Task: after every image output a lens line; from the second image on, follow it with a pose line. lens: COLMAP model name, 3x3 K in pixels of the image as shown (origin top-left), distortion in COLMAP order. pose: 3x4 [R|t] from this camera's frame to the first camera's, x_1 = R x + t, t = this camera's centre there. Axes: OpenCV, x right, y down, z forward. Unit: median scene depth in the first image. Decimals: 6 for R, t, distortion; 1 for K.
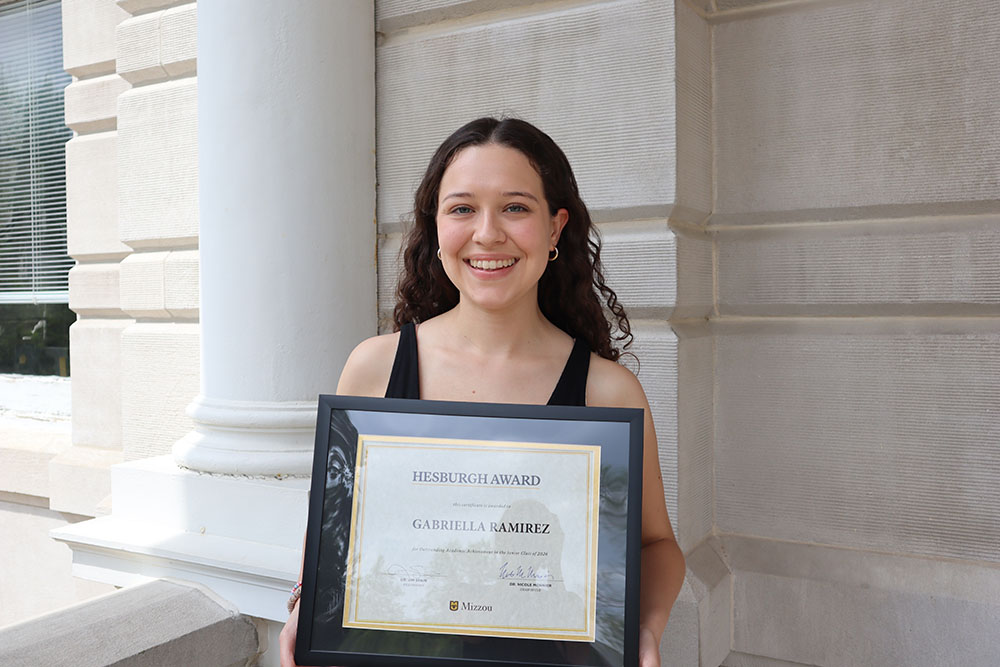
lens RADIAL K [[918.6, 0, 504.1], [0, 918.6, 319.9], [0, 0, 1]] dist [-0.093175, 0.147390]
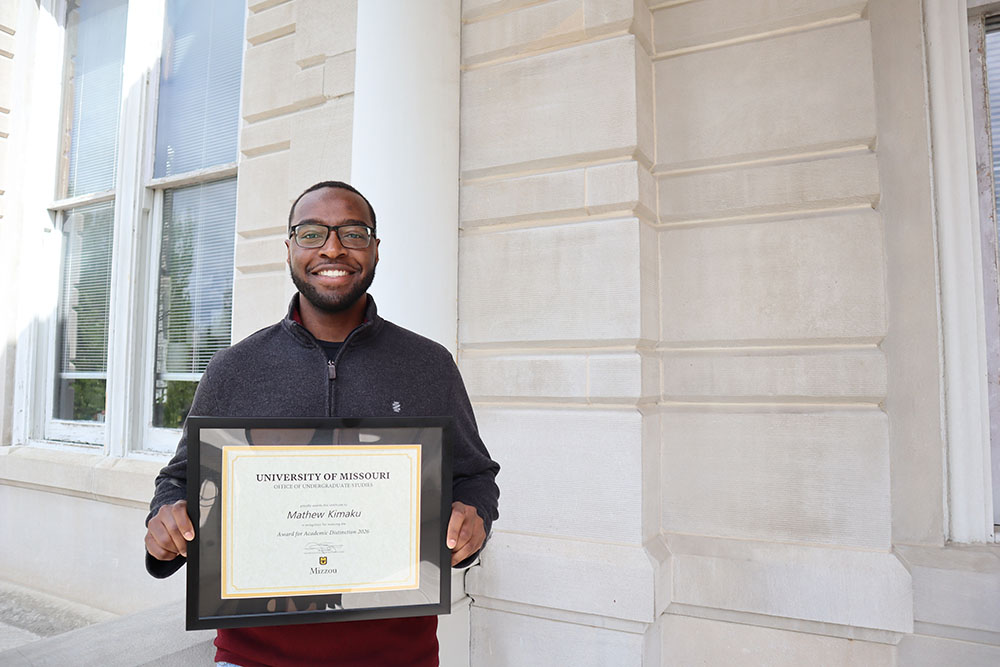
lens RADIAL K [[704.3, 0, 501.5], [0, 704.3, 317.1], [0, 0, 1]] dist [-0.144049, 0.077191]
pose [[0.999609, 0.014637, 0.023825, -0.098075], [-0.012017, 0.994230, -0.106592, -0.019048], [-0.025248, 0.106264, 0.994017, -0.291944]]
